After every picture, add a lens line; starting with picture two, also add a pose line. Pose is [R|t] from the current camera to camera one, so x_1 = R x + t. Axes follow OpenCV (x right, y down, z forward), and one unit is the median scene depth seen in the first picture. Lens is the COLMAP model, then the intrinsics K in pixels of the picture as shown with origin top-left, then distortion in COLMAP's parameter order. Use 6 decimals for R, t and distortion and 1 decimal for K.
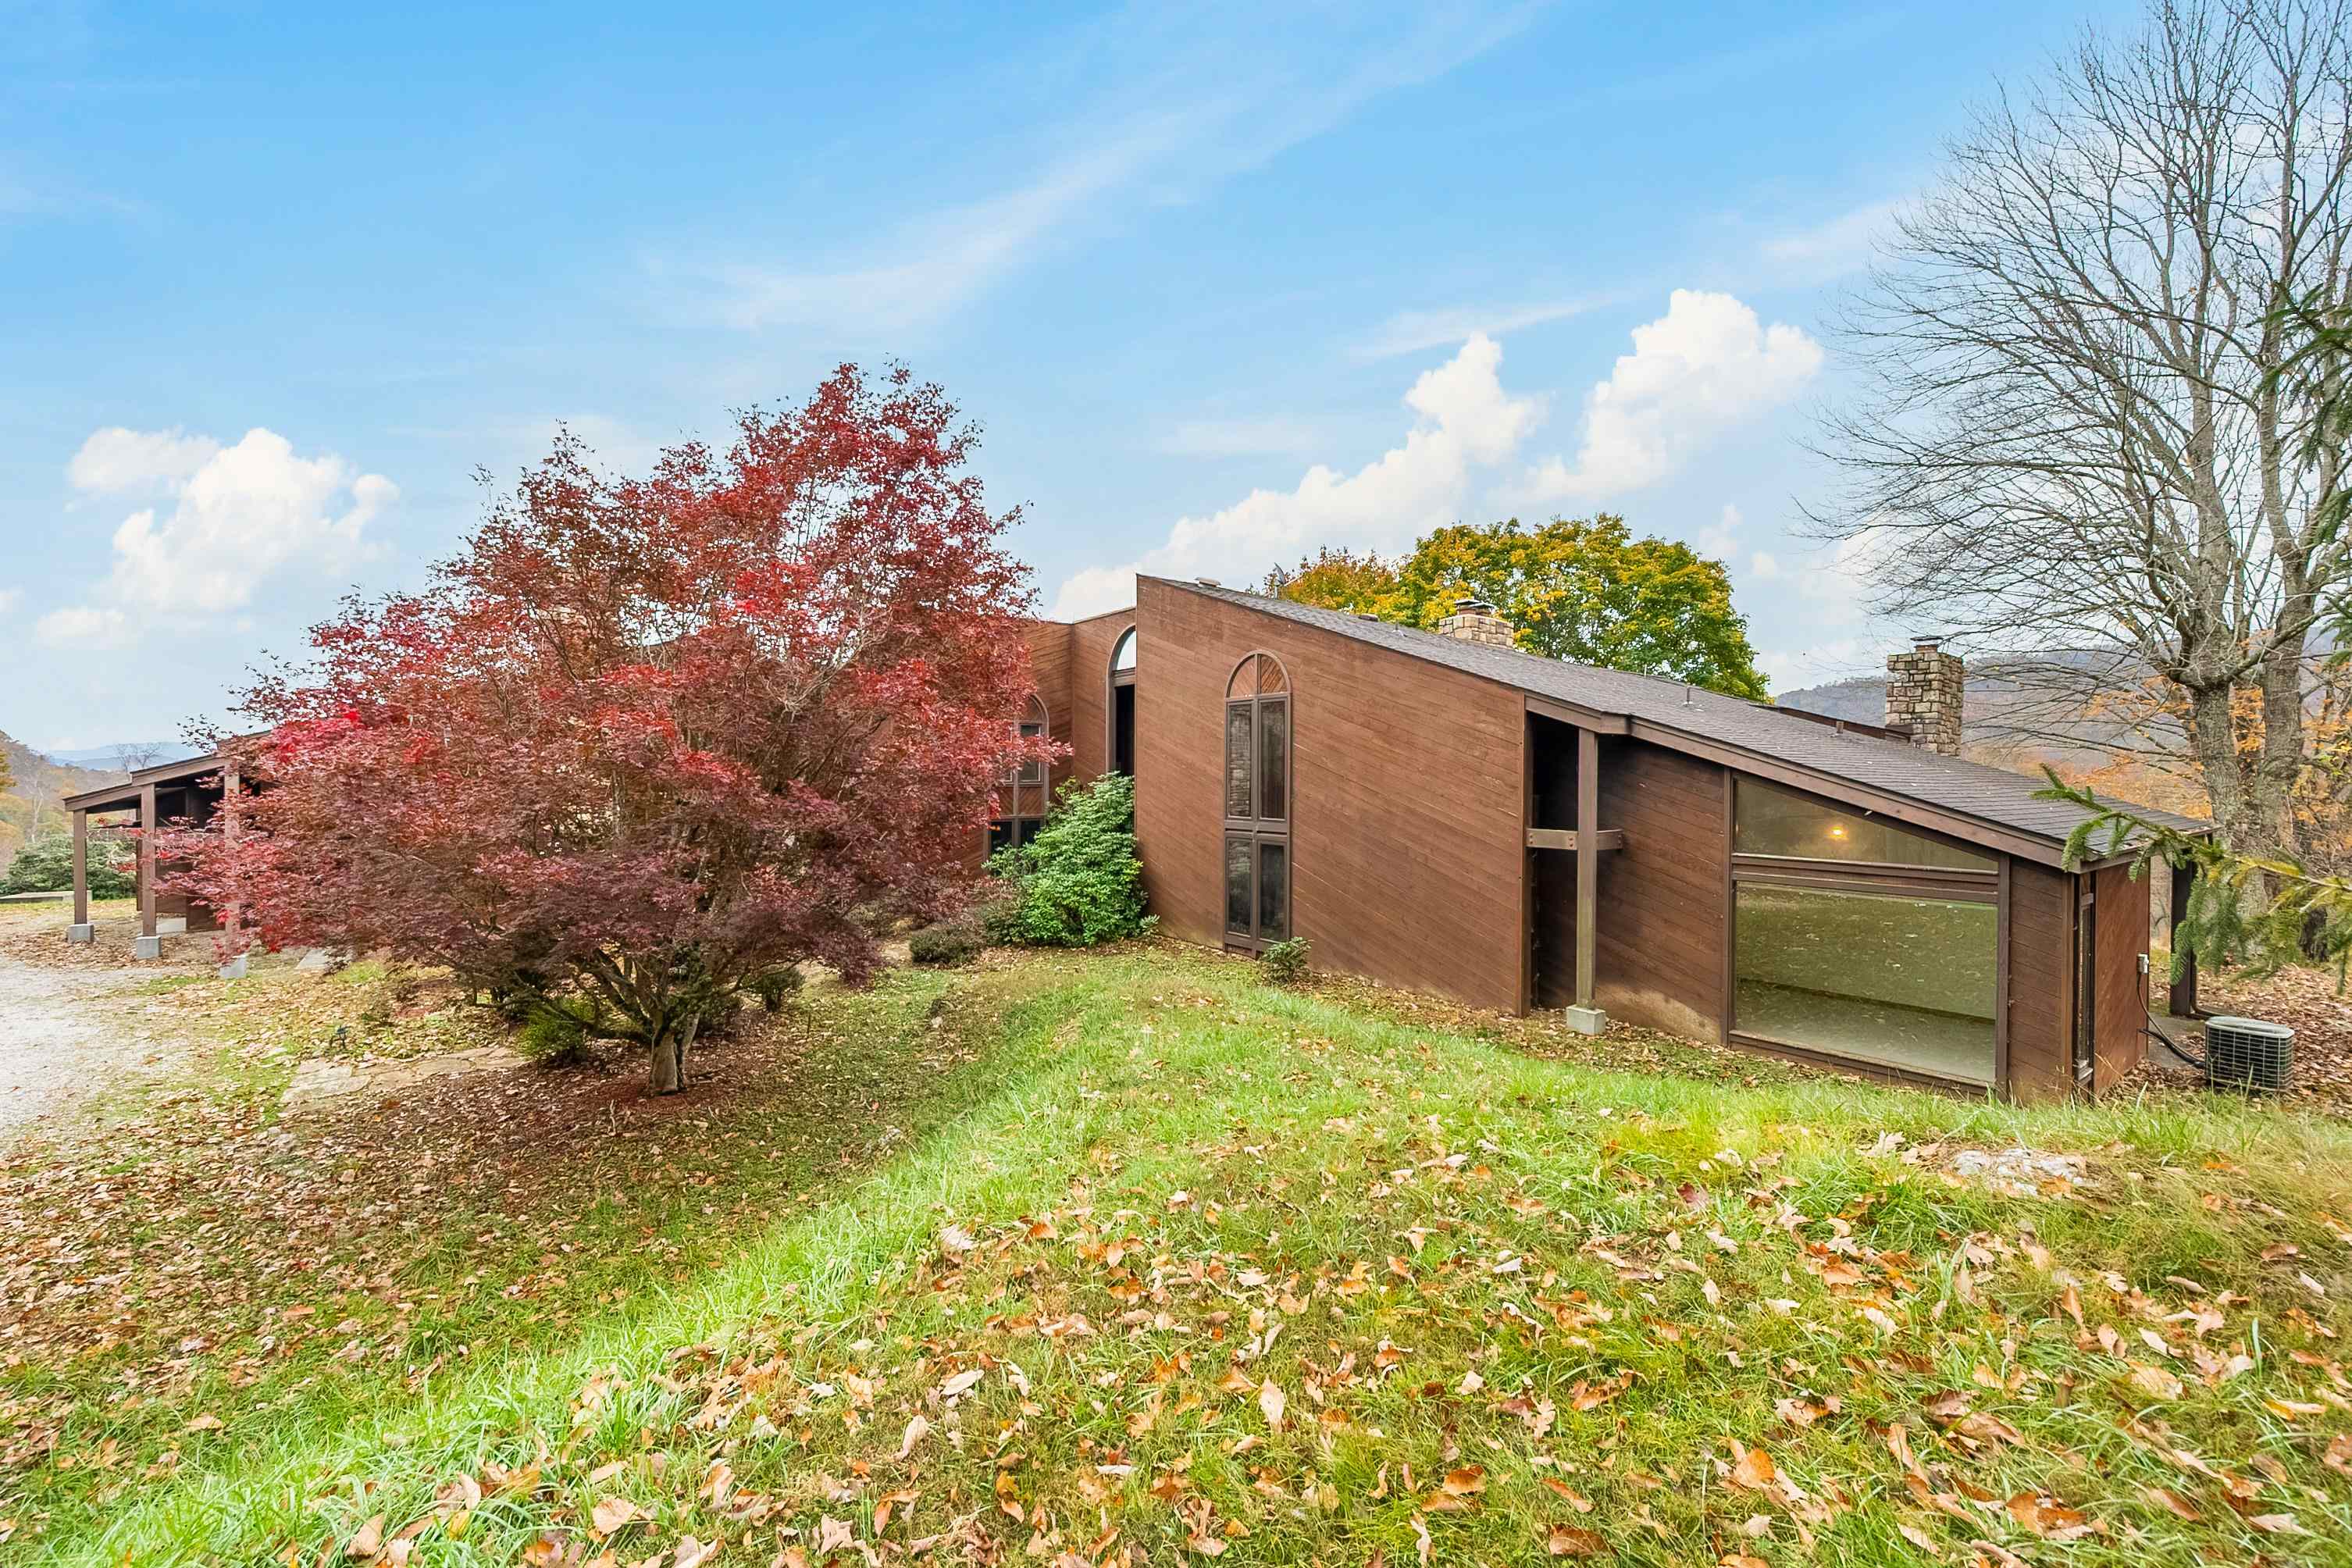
lens RADIAL K [[938.1, 0, 1170.8], [0, 938.1, 774.3], [0, 0, 1]] dist [0.001273, -0.000207]
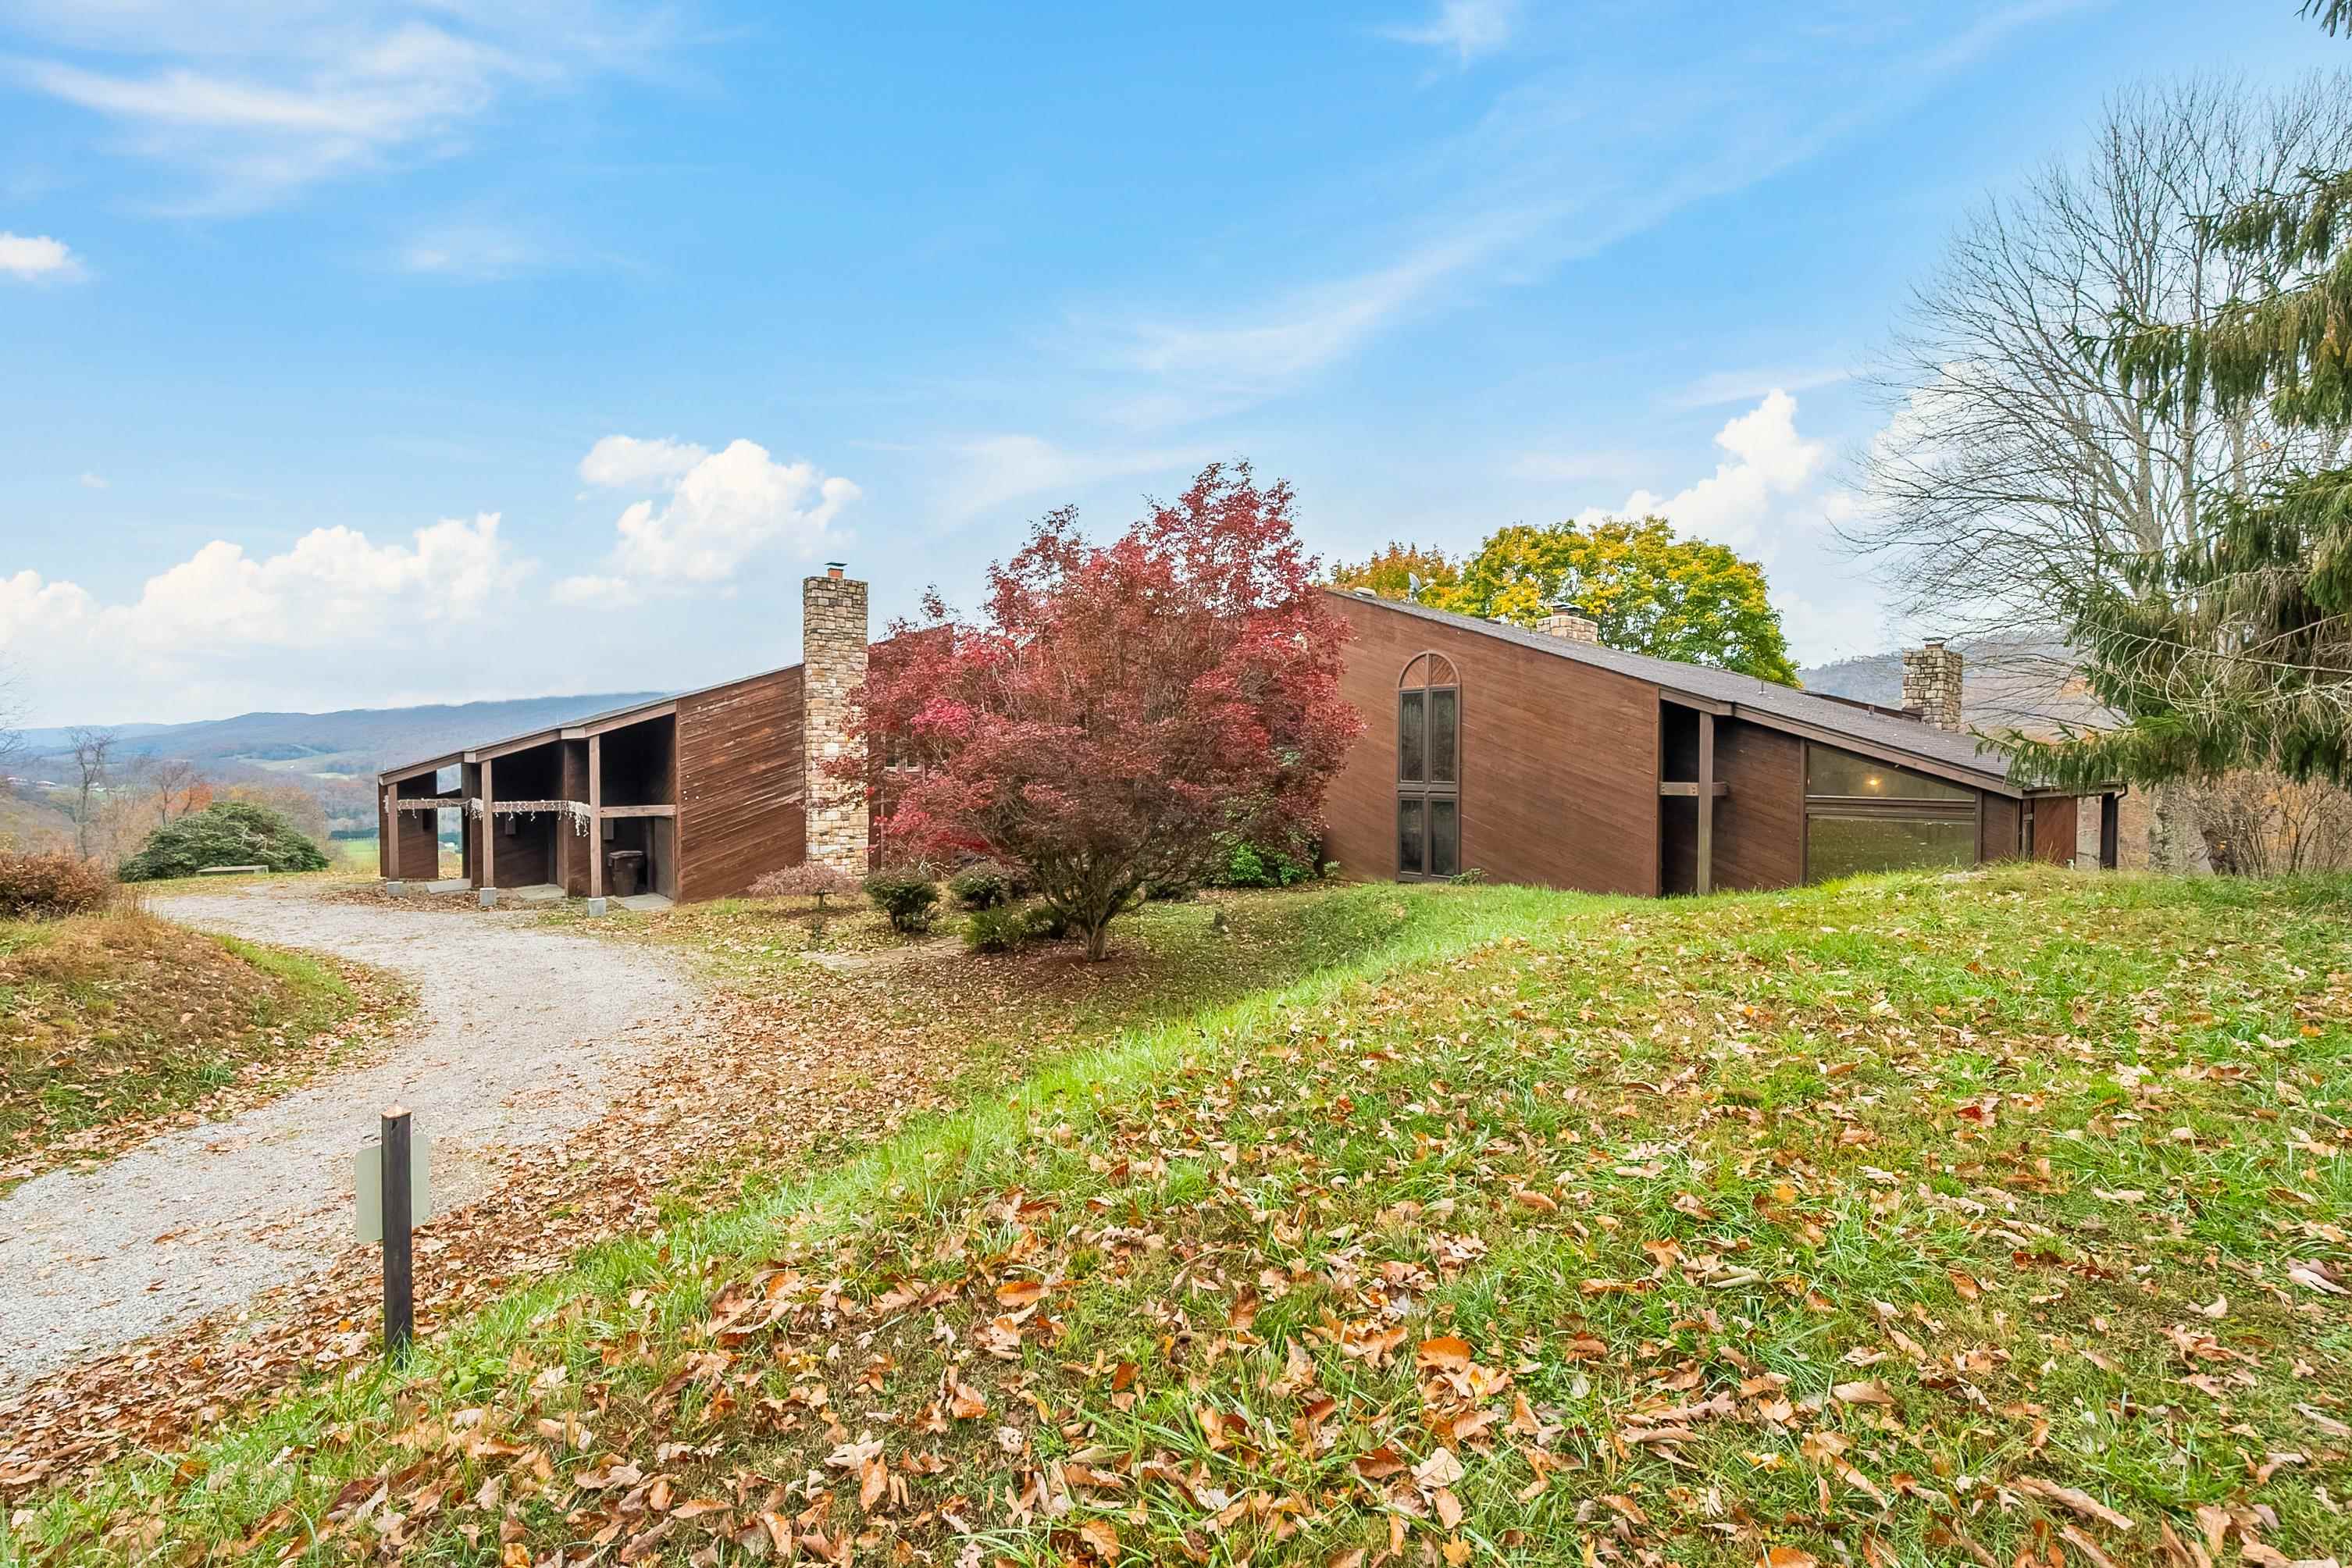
lens RADIAL K [[1008.1, 0, 1180.3], [0, 1008.1, 778.5], [0, 0, 1]] dist [-0.000842, 0.000613]
pose [[0.999327, -0.004825, 0.036354, -0.265132], [0.004167, 0.999826, 0.018168, 0.014094], [-0.036436, -0.018004, 0.999174, -0.328838]]
